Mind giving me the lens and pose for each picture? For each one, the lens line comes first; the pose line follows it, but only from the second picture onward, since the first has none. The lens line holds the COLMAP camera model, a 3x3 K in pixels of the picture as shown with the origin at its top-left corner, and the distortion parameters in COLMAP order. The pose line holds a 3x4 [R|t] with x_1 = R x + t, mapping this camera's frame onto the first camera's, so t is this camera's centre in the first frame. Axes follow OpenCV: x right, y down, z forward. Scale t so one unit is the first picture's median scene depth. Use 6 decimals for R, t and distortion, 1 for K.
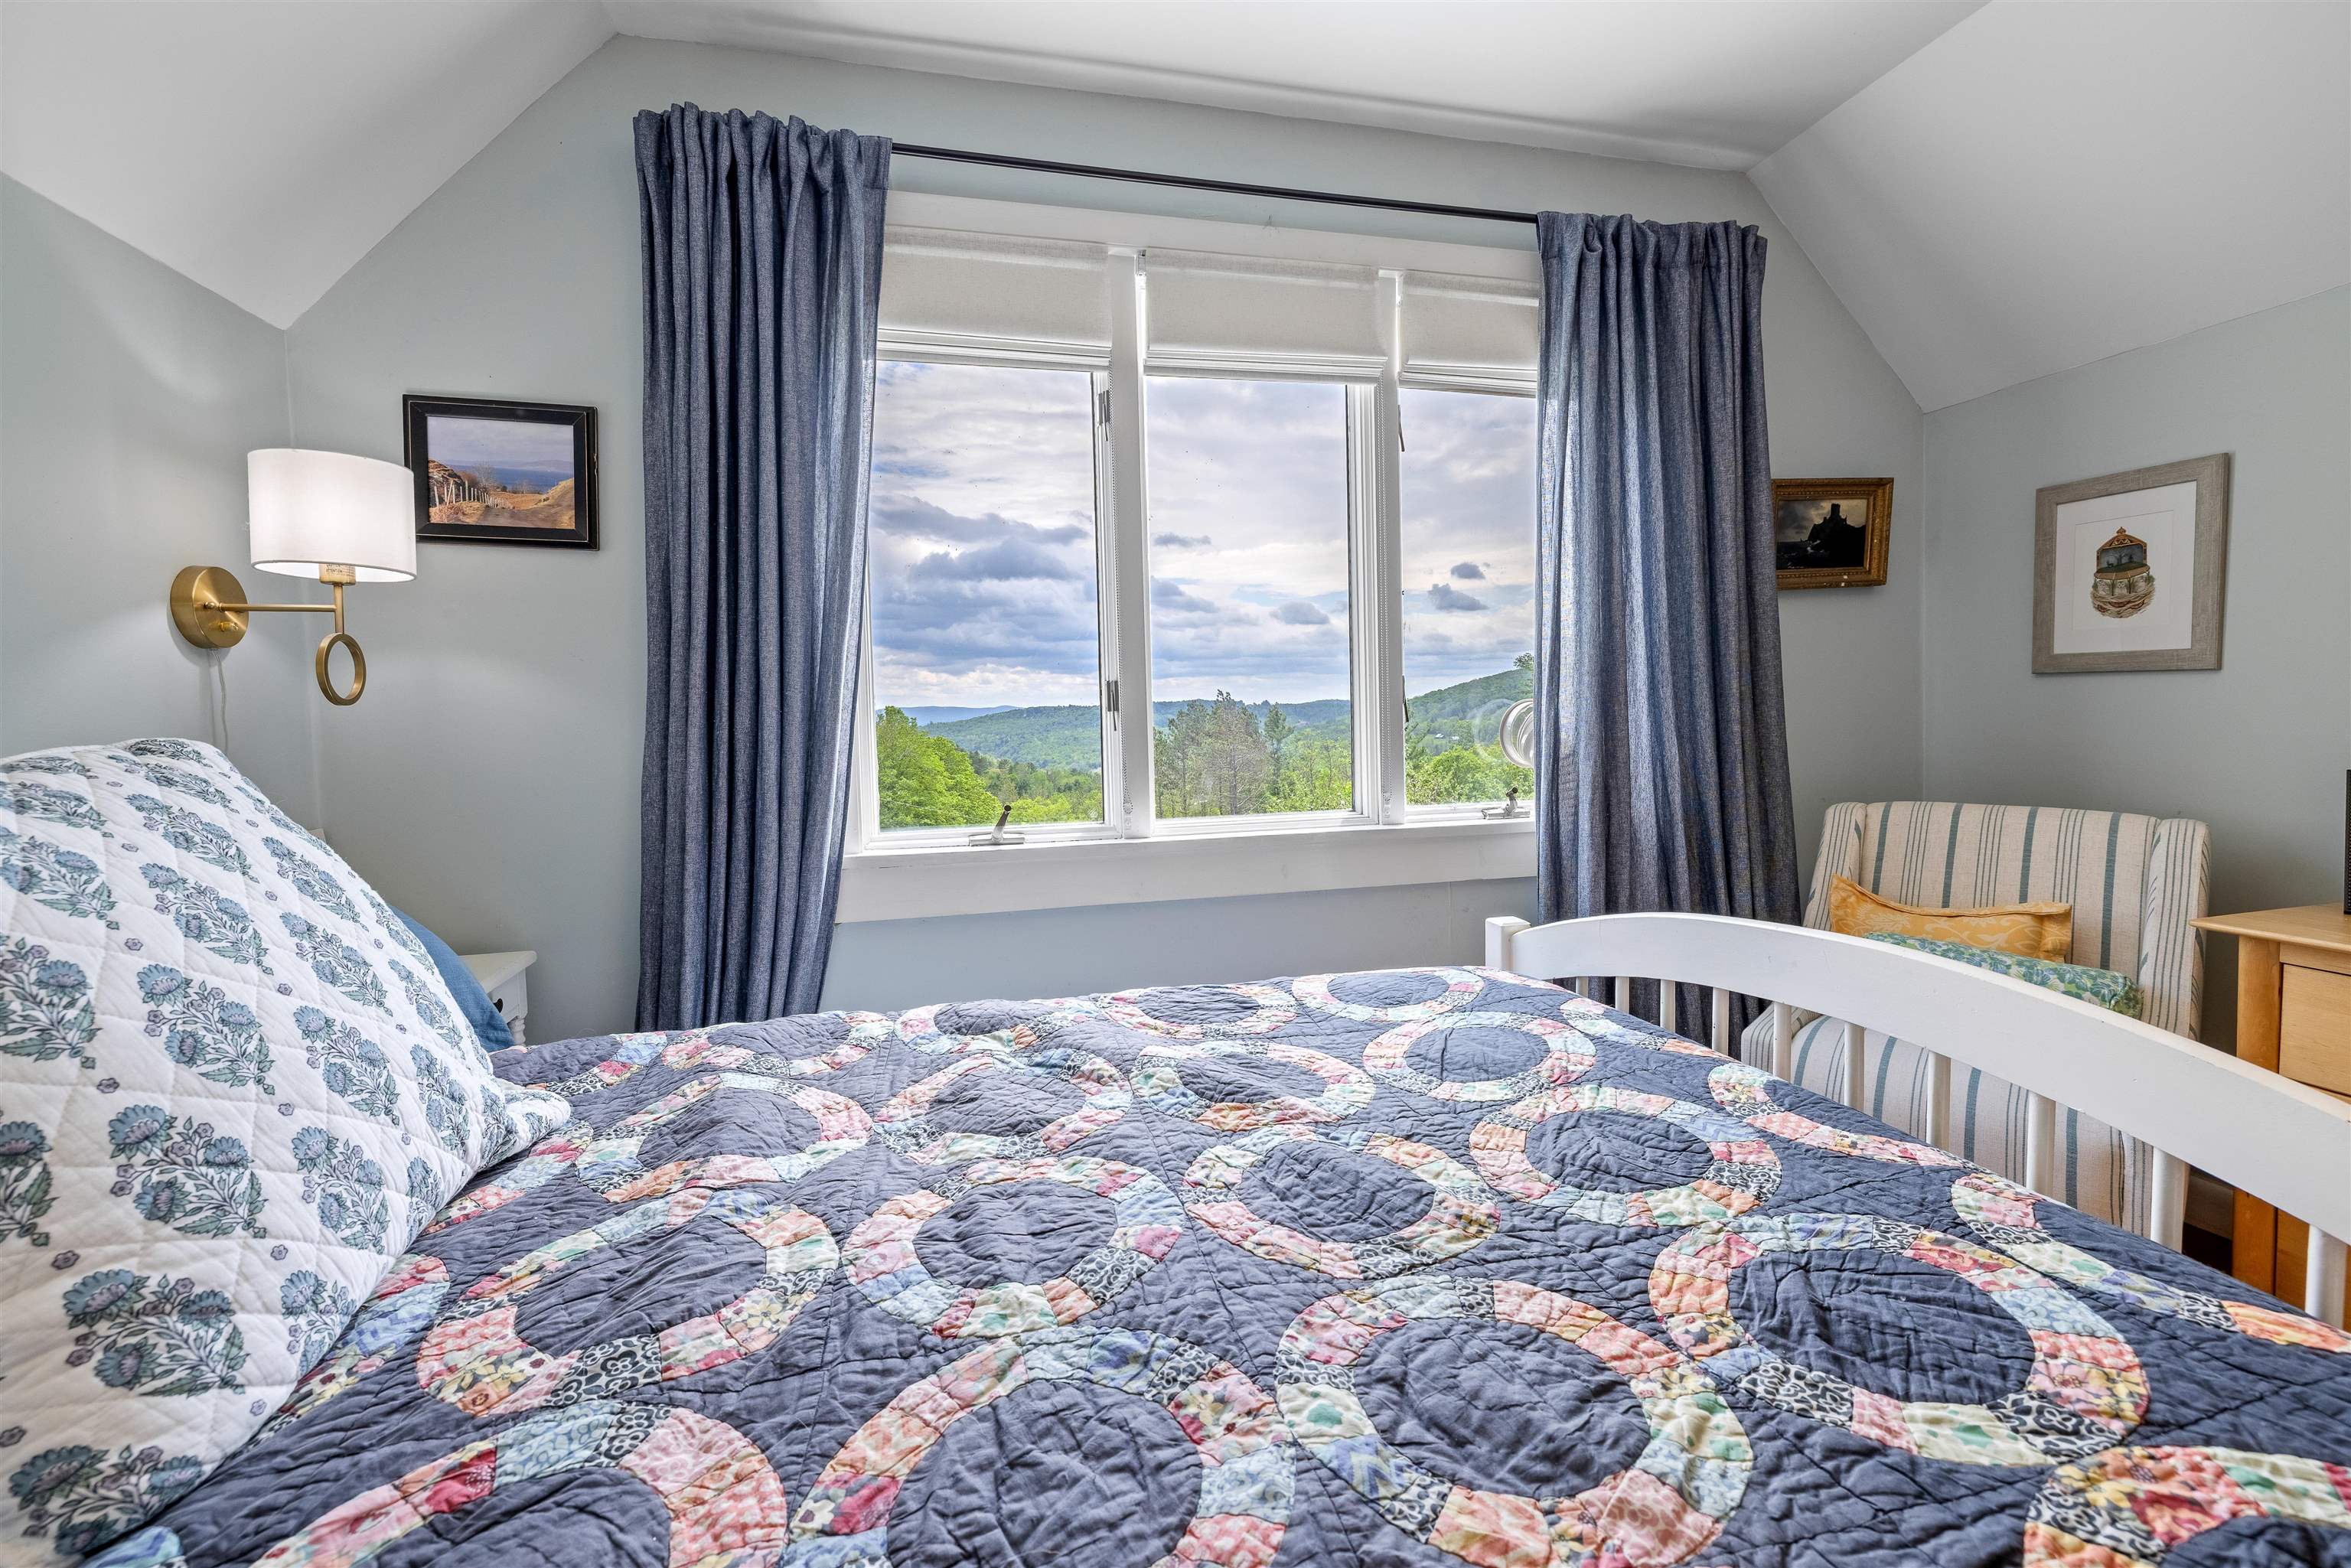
lens RADIAL K [[989.4, 0, 1186.5], [0, 989.4, 755.6], [0, 0, 1]] dist [-0.000862, -0.000607]
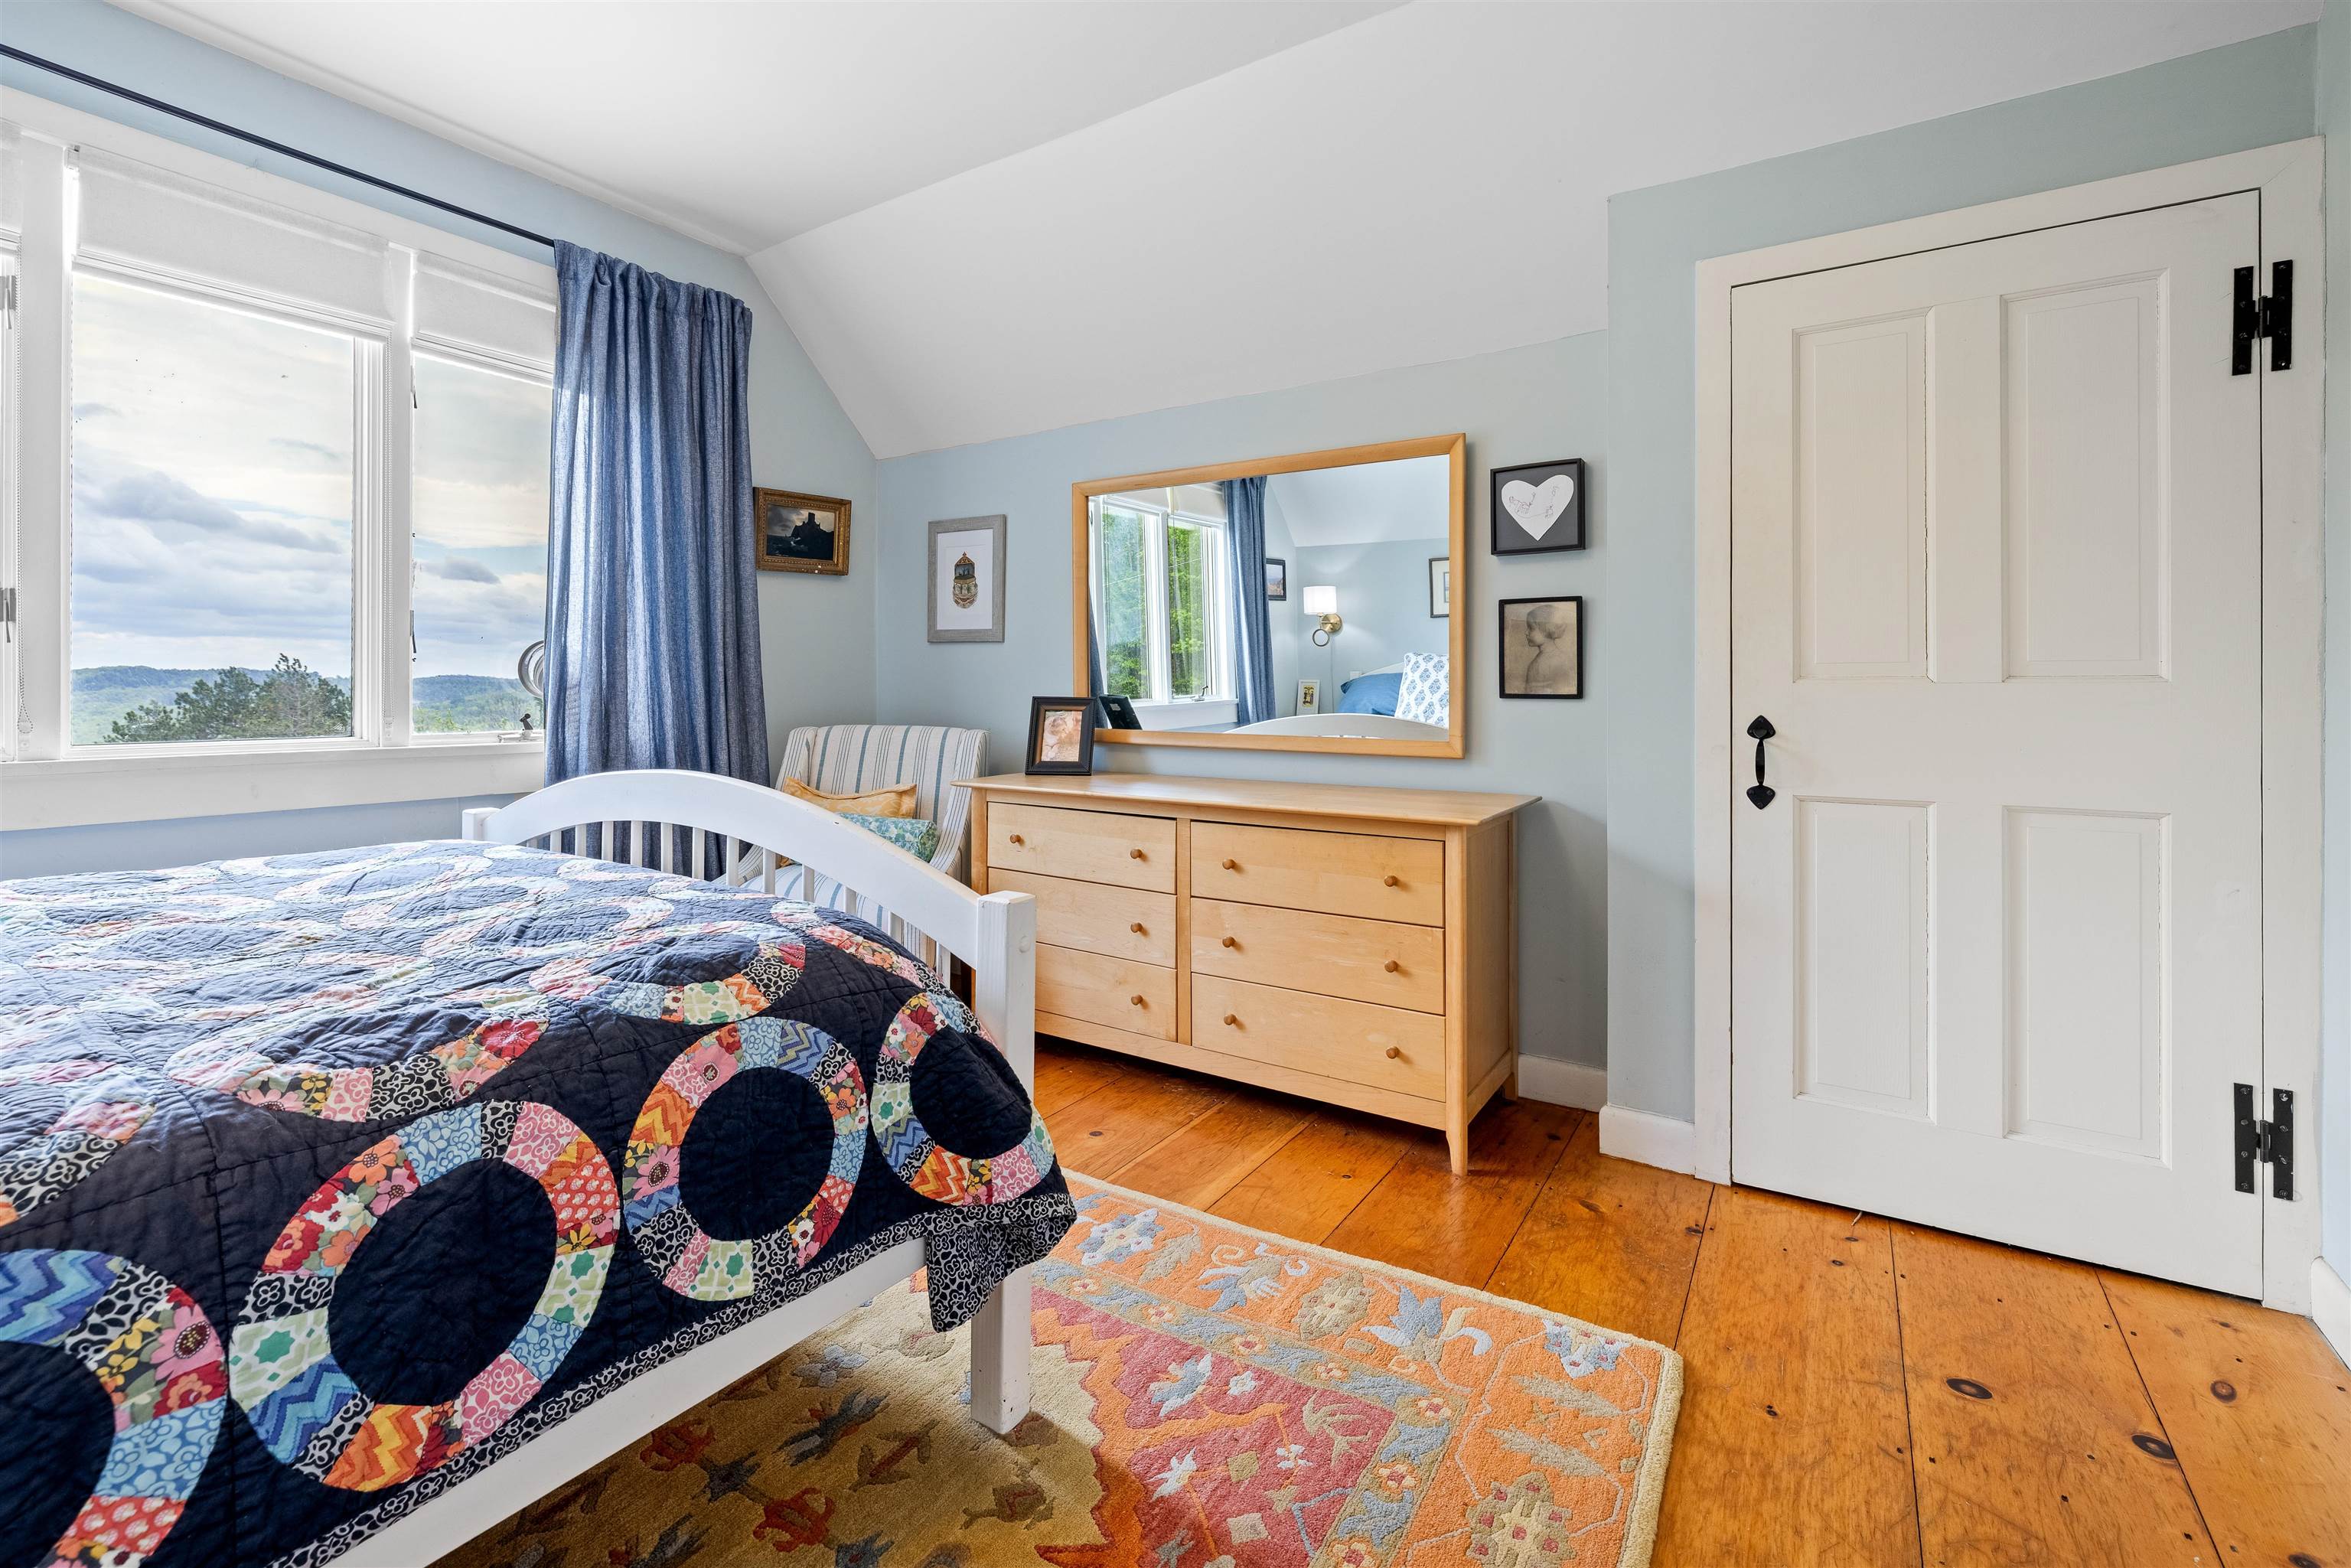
lens RADIAL K [[1008.4, 0, 1160.9], [0, 1008.4, 685.8], [0, 0, 1]] dist [-0.000582, -0.000055]
pose [[0.730464, 0.027715, 0.682388, 0.078197], [0.010730, 0.998587, -0.052043, 0.081773], [-0.682867, 0.045337, 0.729135, -0.439984]]
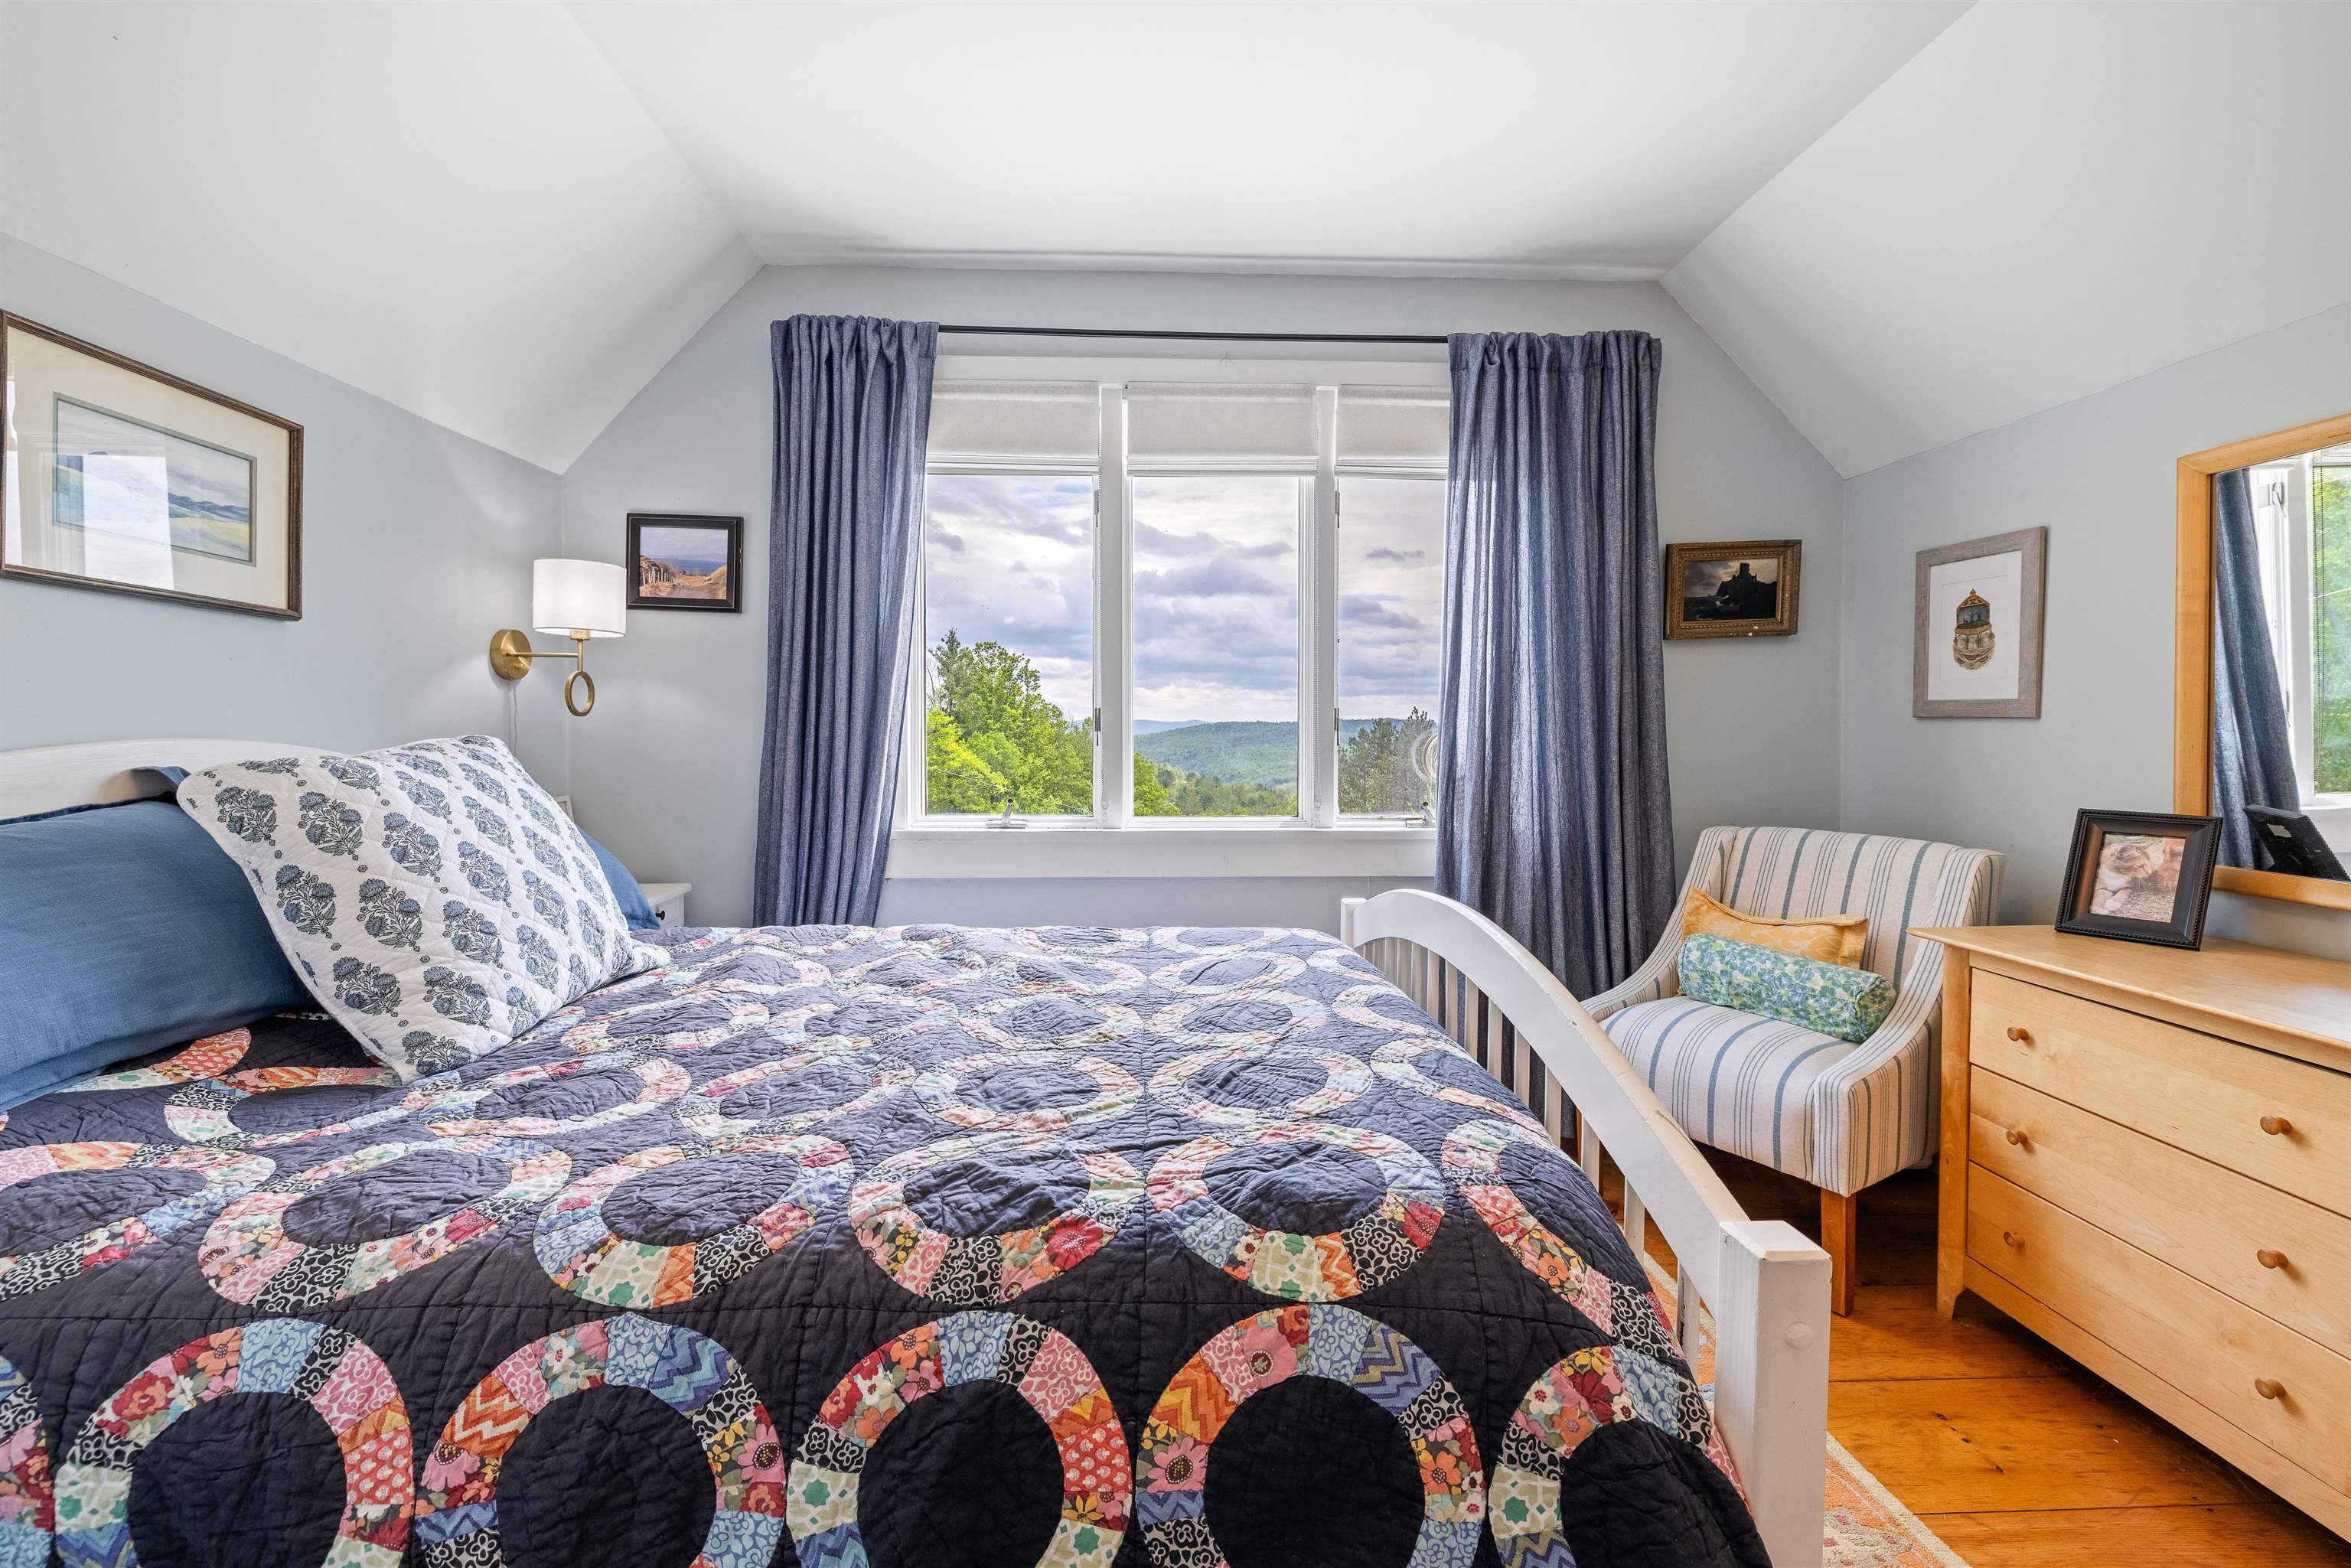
lens RADIAL K [[989.4, 0, 1186.5], [0, 989.4, 755.6], [0, 0, 1]] dist [-0.000862, -0.000607]
pose [[0.980470, 0.029203, -0.194489, 0.329181], [-0.032407, 0.999386, -0.013313, 0.001426], [0.193980, 0.019355, 0.980814, -0.293389]]
